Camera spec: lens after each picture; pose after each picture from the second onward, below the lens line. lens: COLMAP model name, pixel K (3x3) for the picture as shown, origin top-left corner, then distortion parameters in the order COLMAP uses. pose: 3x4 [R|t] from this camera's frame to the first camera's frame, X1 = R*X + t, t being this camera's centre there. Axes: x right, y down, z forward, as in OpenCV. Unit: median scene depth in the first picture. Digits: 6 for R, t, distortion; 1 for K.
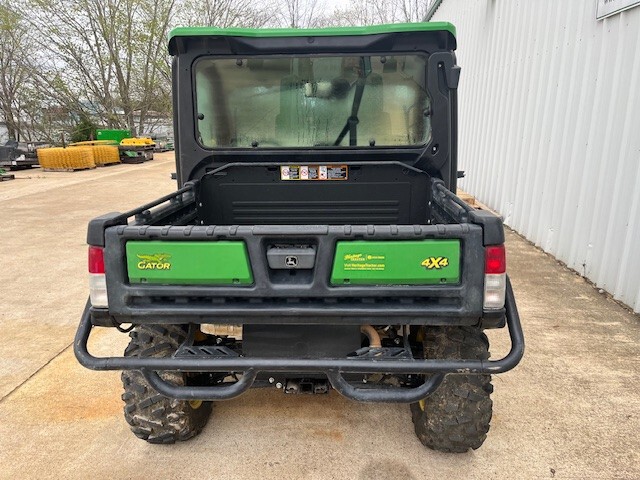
lens RADIAL K [[484.4, 0, 323.4], [0, 484.4, 238.8], [0, 0, 1]] dist [0.070997, -0.093036]
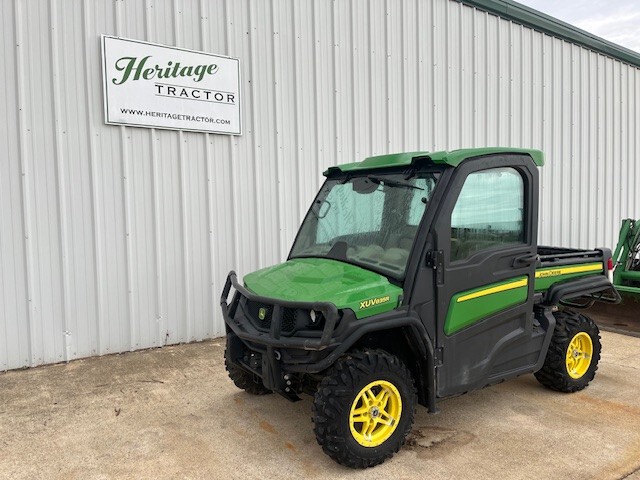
lens RADIAL K [[484.4, 0, 317.1], [0, 484.4, 244.9], [0, 0, 1]] dist [0.070997, -0.093036]
pose [[-0.572197, -0.060416, 0.817888, -1.326257], [0.200179, 0.956830, 0.210725, -0.705361], [-0.795311, 0.284300, -0.535401, 2.806950]]
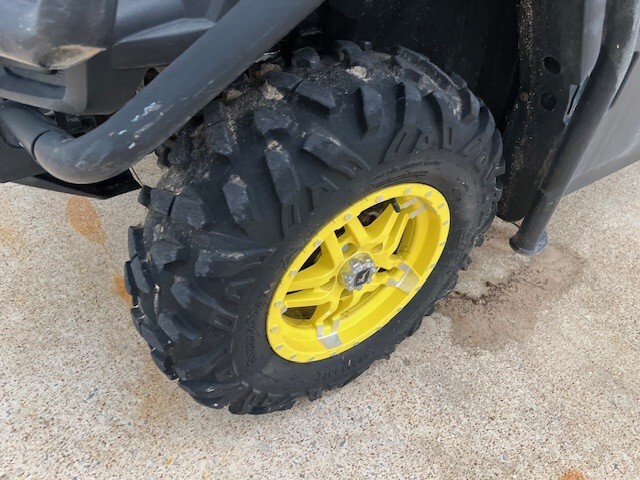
lens RADIAL K [[484.4, 0, 327.8], [0, 484.4, 241.1], [0, 0, 1]] dist [0.070997, -0.093036]
pose [[-0.613309, -0.567961, 0.548883, -0.530472], [0.116592, 0.622213, 0.774117, -0.274043], [-0.781190, 0.538769, -0.315389, 2.222358]]
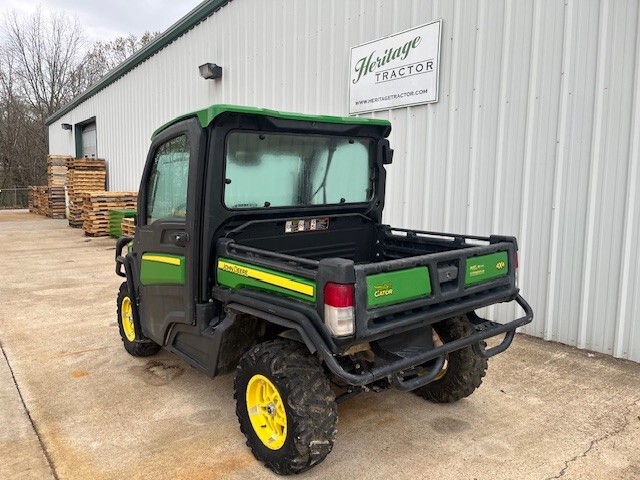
lens RADIAL K [[484.4, 0, 315.1], [0, 484.4, 237.5], [0, 0, 1]] dist [0.070997, -0.093036]
pose [[0.754708, -0.076209, 0.651620, -1.044186], [0.155339, 0.985745, -0.064628, -0.028253], [-0.637406, 0.149997, 0.755787, 0.076101]]
